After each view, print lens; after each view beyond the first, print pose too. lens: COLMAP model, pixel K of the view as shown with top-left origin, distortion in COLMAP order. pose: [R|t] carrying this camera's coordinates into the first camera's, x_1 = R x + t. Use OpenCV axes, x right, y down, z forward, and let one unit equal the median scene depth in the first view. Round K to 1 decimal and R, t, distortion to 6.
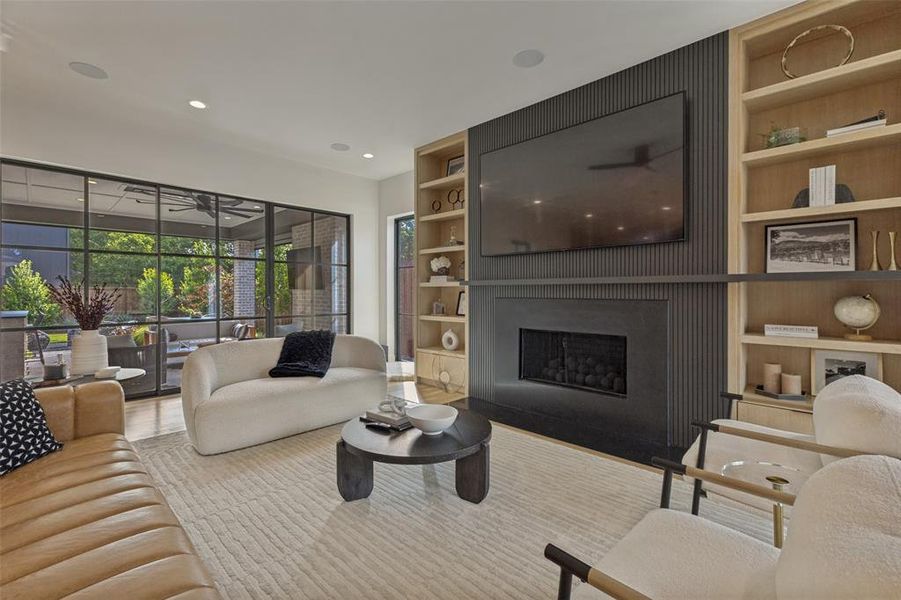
lens RADIAL K [[390.0, 0, 447.1], [0, 390.0, 289.5], [0, 0, 1]] dist [0.003371, 0.000402]
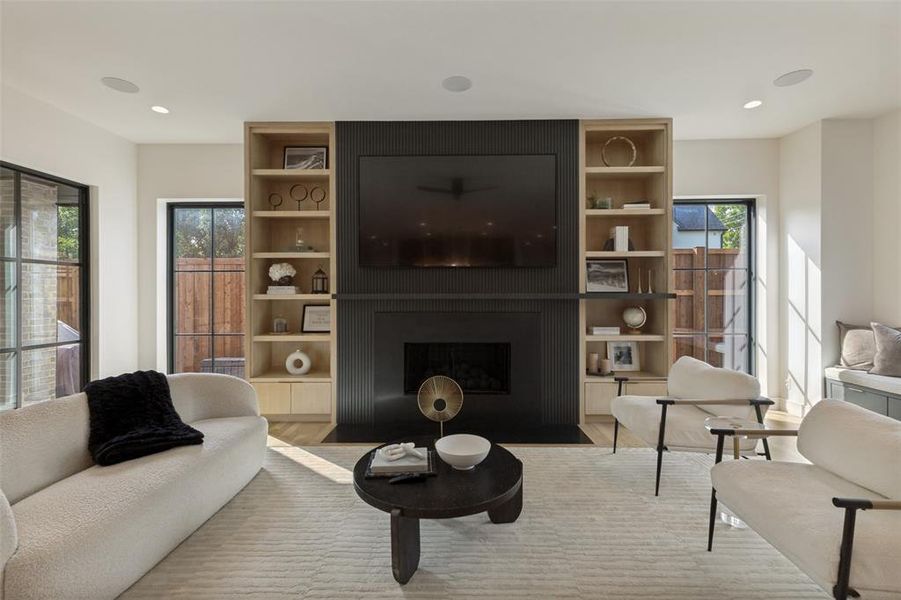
lens RADIAL K [[390.0, 0, 450.6], [0, 390.0, 292.8], [0, 0, 1]] dist [0.003371, 0.000402]
pose [[0.736218, 0.000903, 0.676743, -0.399896], [-0.001828, 0.999998, 0.000654, -0.028086], [-0.676742, -0.001719, 0.736219, 0.195387]]
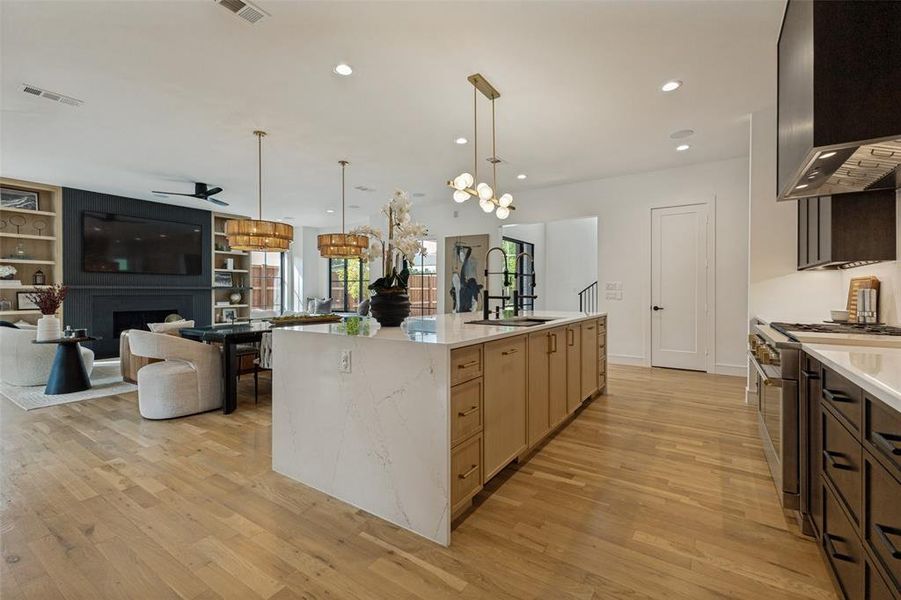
lens RADIAL K [[390.0, 0, 451.9], [0, 390.0, 292.8], [0, 0, 1]] dist [0.003371, 0.000402]
pose [[-0.169430, -0.001818, 0.985541, -1.960417], [-0.004404, 0.999990, 0.001088, -0.001768], [-0.985532, -0.004156, -0.169436, -0.287408]]
